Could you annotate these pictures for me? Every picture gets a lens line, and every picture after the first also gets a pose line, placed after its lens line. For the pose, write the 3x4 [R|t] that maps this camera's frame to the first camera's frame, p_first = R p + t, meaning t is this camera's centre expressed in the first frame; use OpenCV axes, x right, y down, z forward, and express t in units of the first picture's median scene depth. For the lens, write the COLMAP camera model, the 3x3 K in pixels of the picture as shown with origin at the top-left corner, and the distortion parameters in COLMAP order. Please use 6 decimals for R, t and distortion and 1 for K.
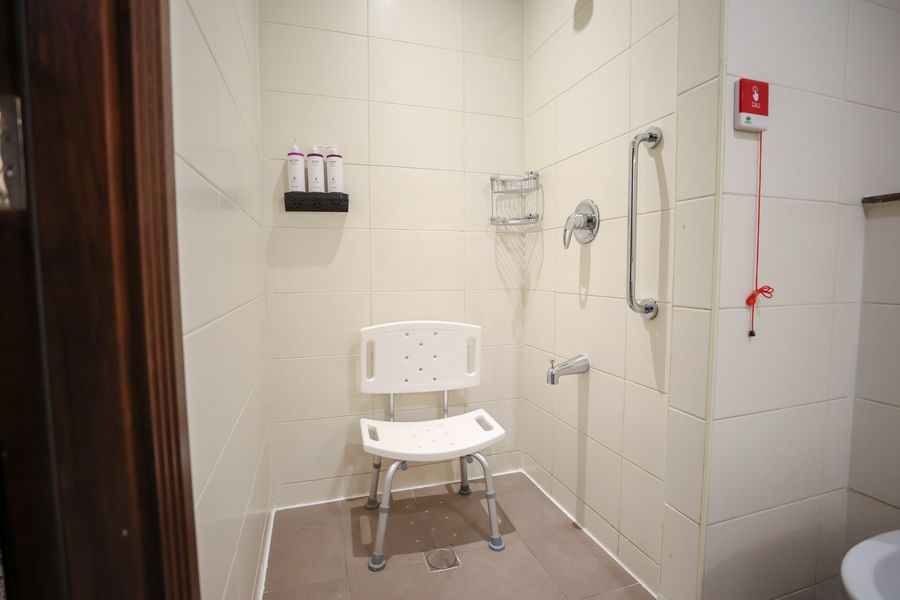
lens RADIAL K [[422.9, 0, 450.0], [0, 422.9, 300.0], [0, 0, 1]] dist [-0.024968, 0.000177]
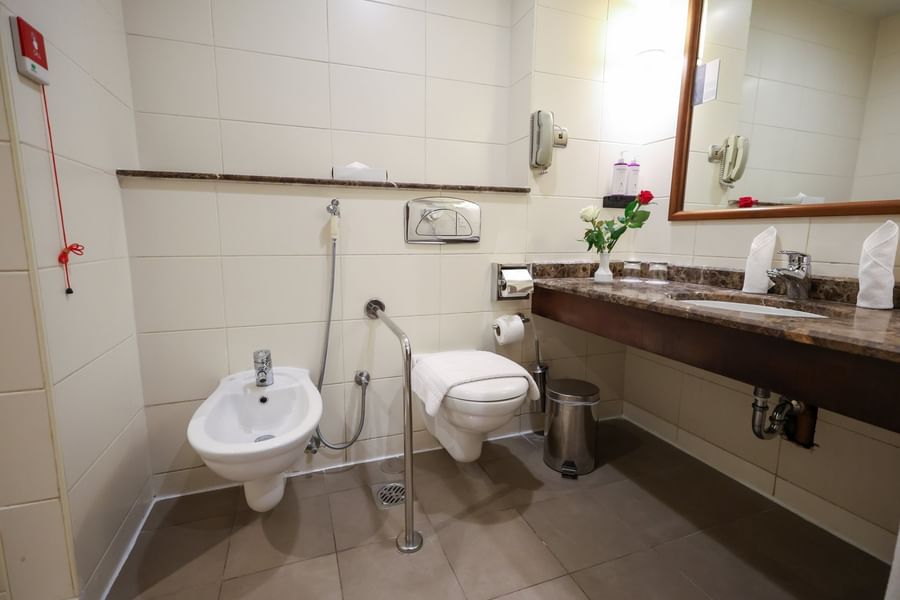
lens RADIAL K [[409.4, 0, 450.0], [0, 409.4, 300.0], [0, 0, 1]] dist [0.001087, 0.000116]
pose [[-0.053376, -0.148284, 0.987503, -0.322611], [0.067607, 0.986107, 0.151728, 0.013170], [-0.996283, 0.074861, -0.042609, 0.119195]]
